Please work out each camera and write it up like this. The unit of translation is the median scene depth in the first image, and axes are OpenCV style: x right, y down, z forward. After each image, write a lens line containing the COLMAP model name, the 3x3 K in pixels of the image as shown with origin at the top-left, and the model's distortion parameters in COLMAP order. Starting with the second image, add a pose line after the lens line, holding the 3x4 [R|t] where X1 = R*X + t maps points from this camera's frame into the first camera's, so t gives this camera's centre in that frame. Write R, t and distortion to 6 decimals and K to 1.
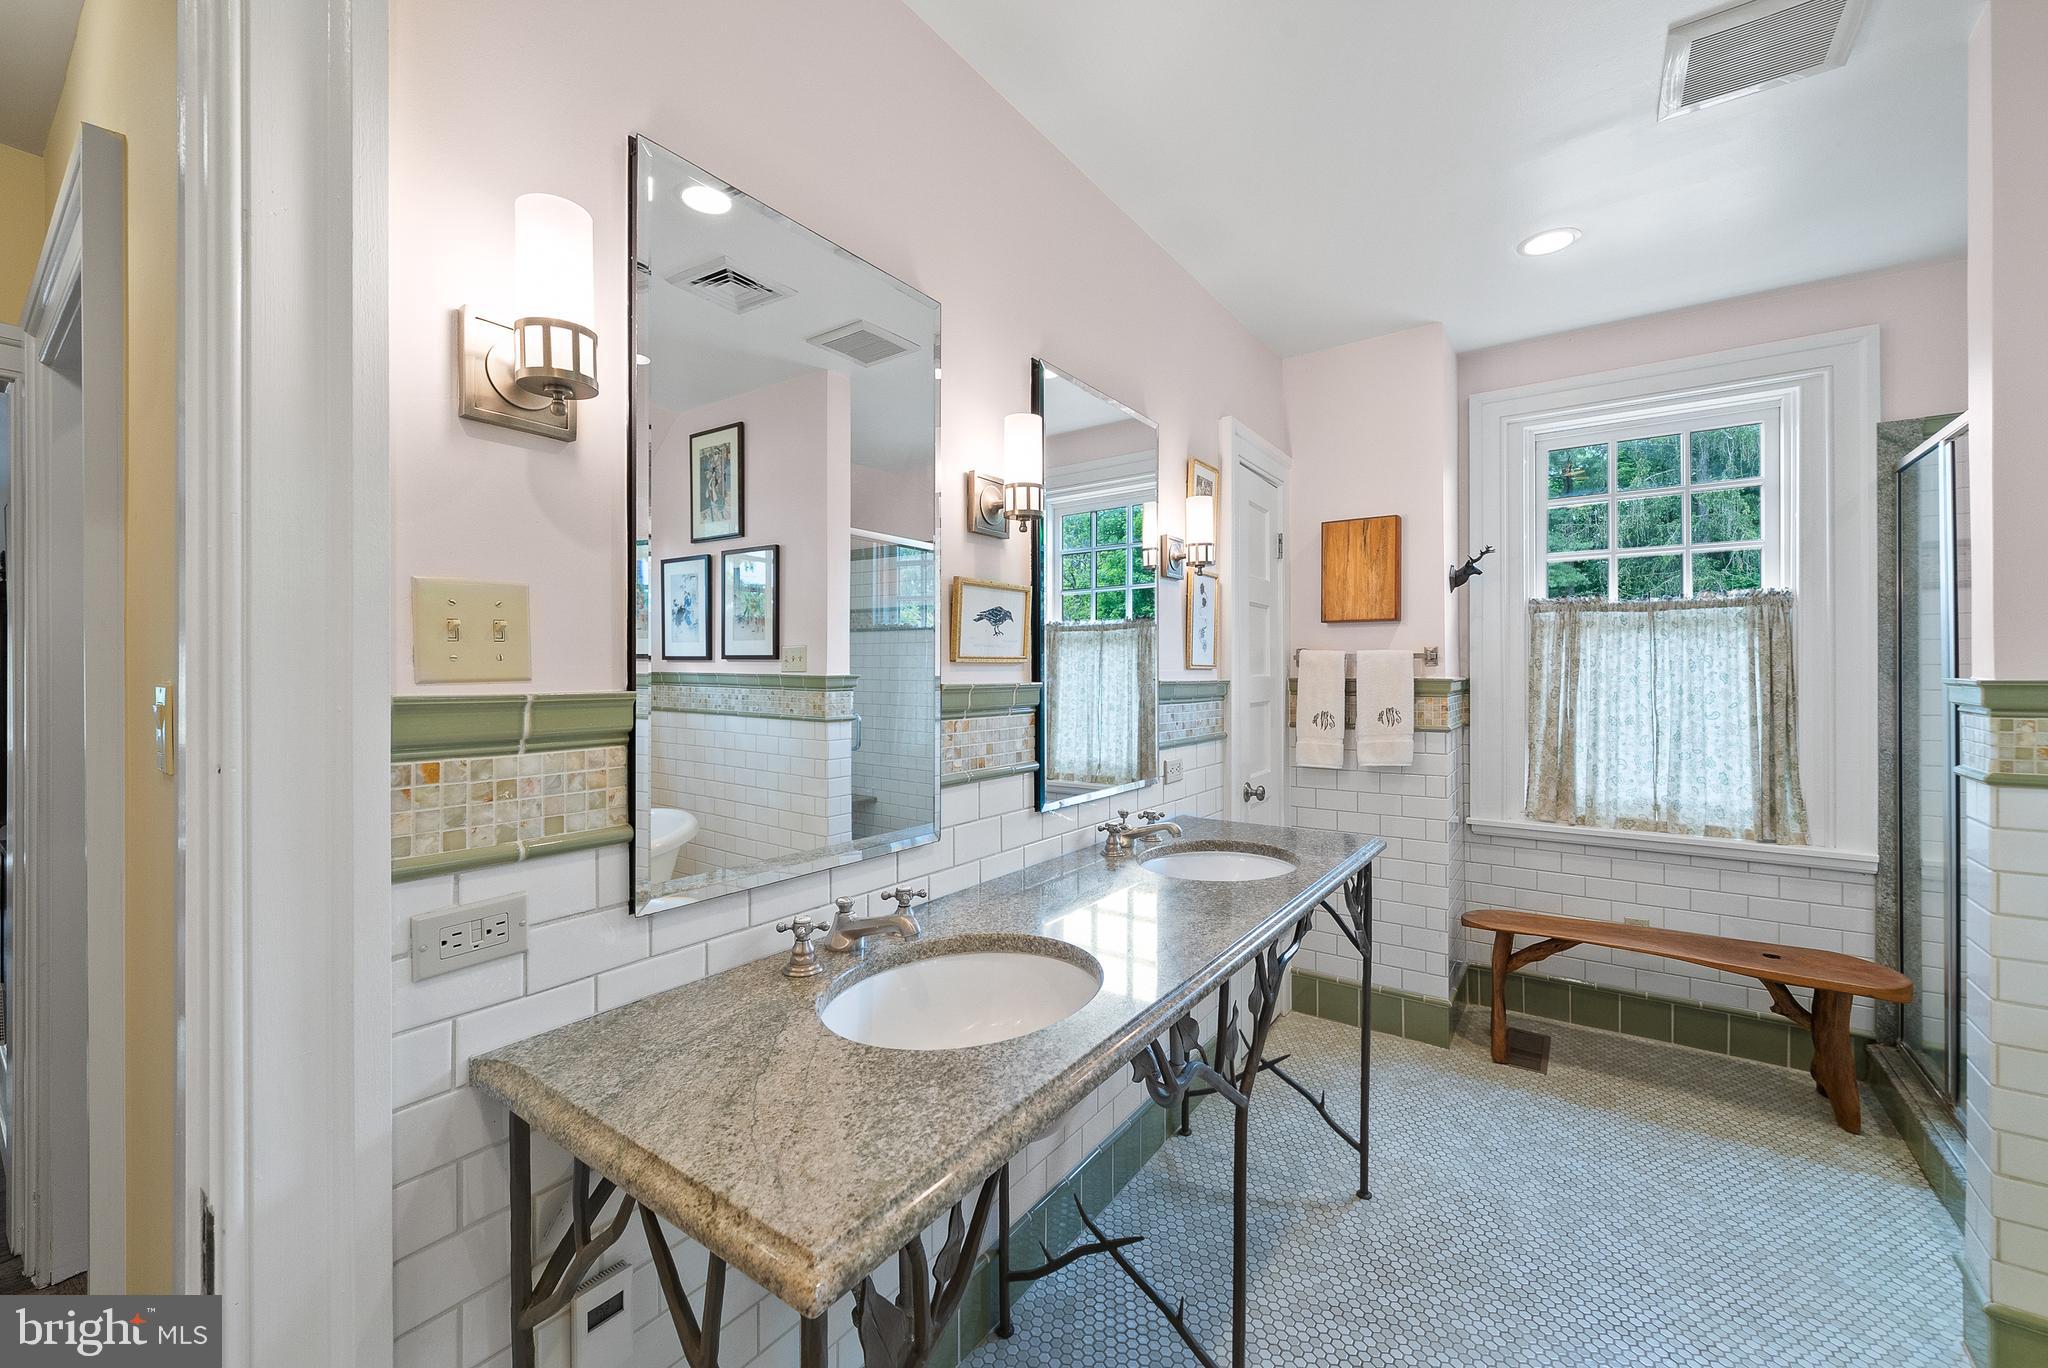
lens RADIAL K [[814.2, 0, 1013.0], [0, 814.2, 672.2], [0, 0, 1]] dist [-0.008335, 0.000599]
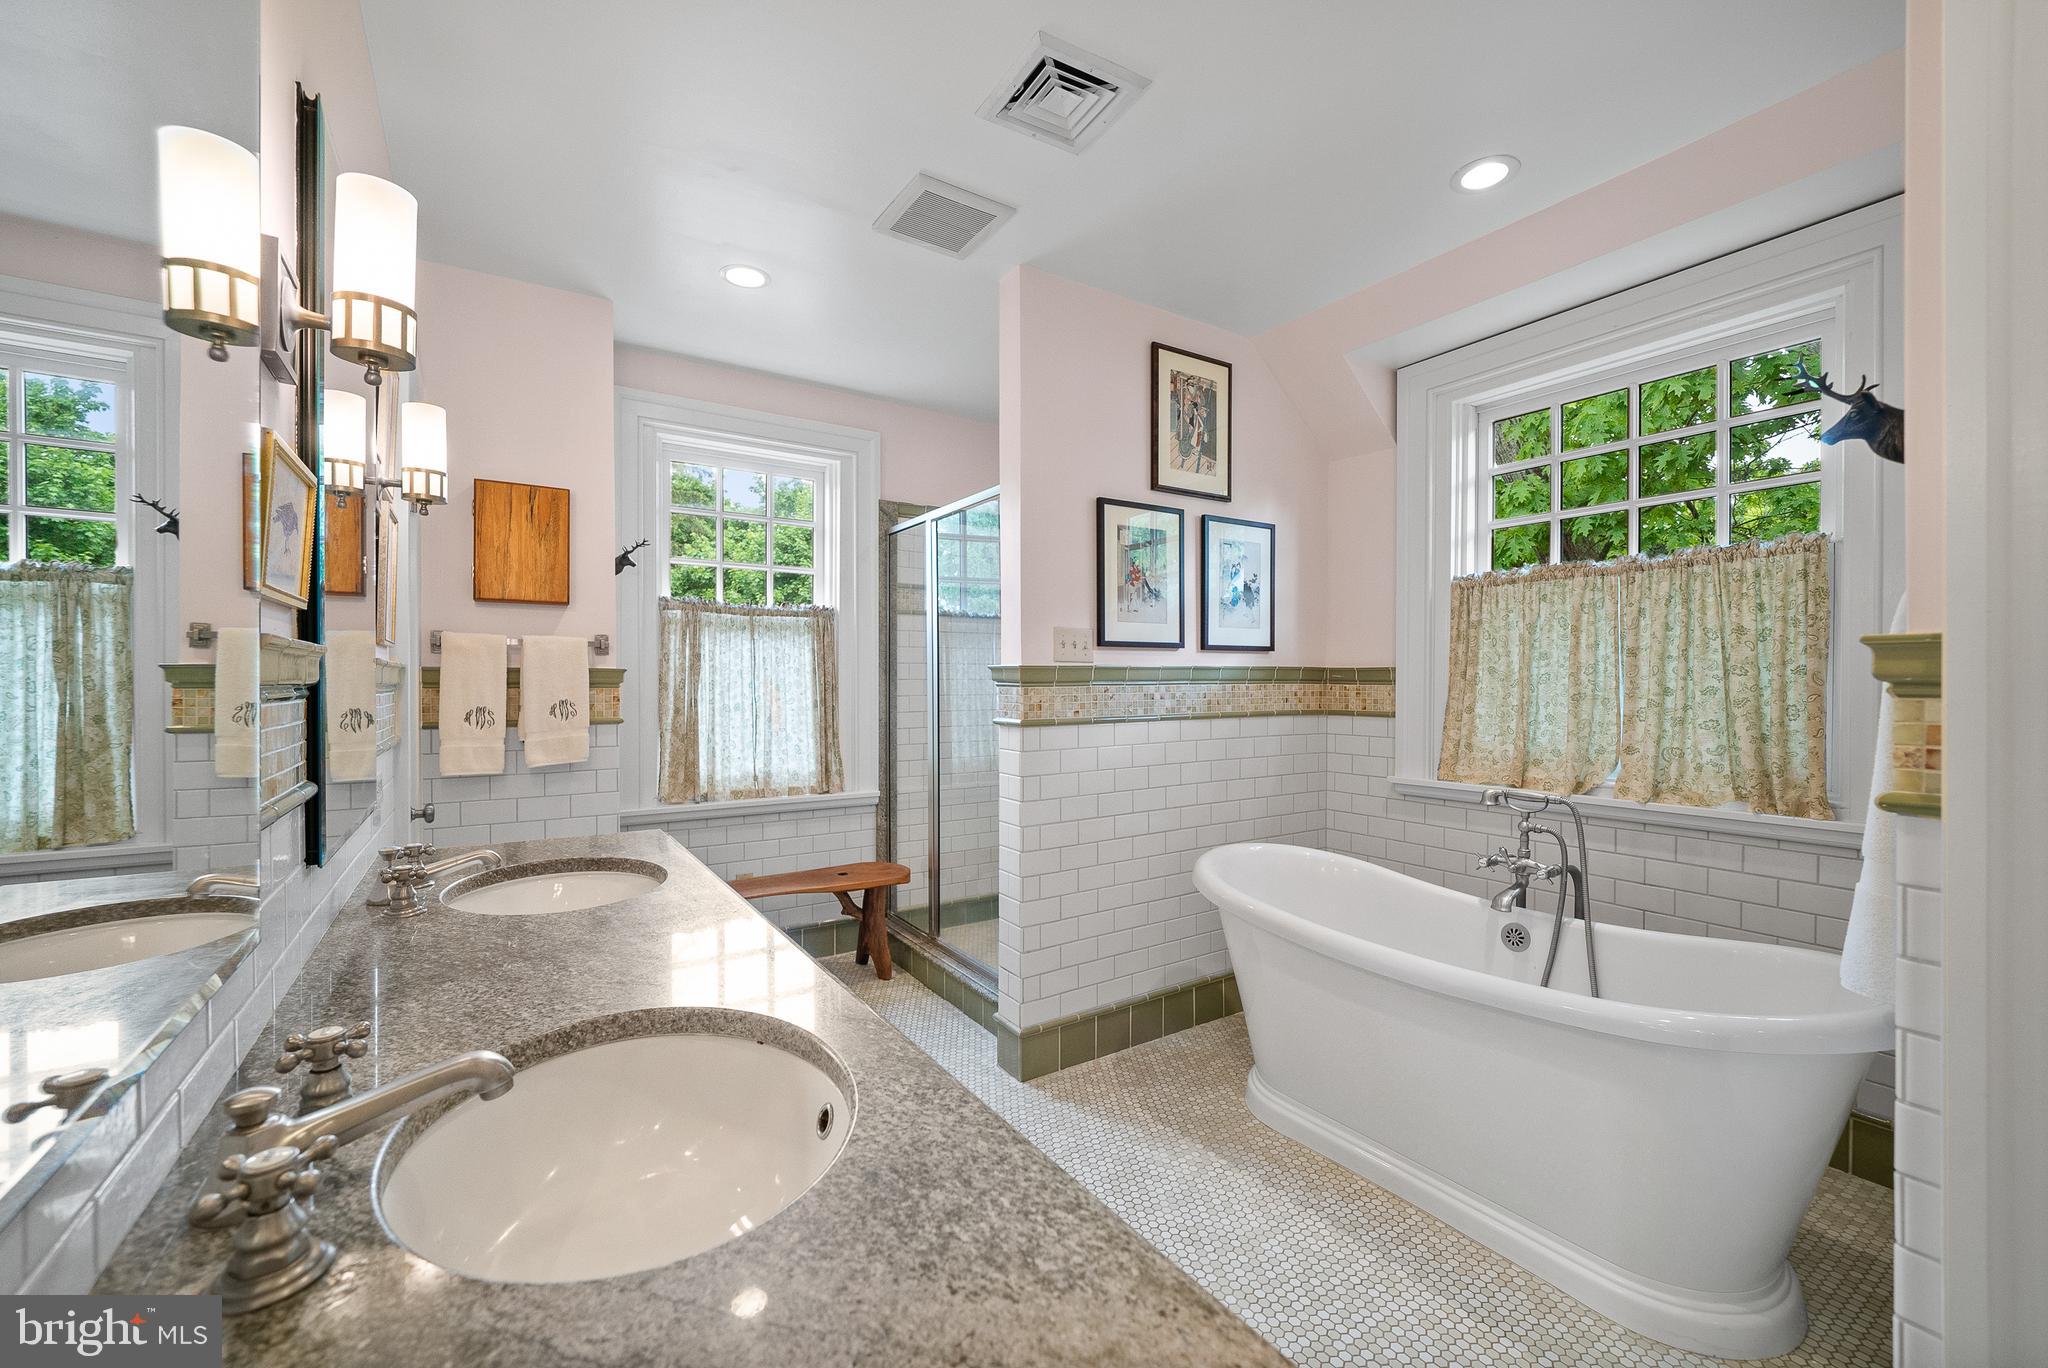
lens RADIAL K [[814.2, 0, 1020.1], [0, 814.2, 687.3], [0, 0, 1]] dist [-0.008335, 0.000599]
pose [[0.352932, -0.004439, 0.935638, -0.204346], [-0.000910, 0.999987, 0.005088, 0.024513], [-0.935648, -0.002647, 0.352924, 0.200697]]
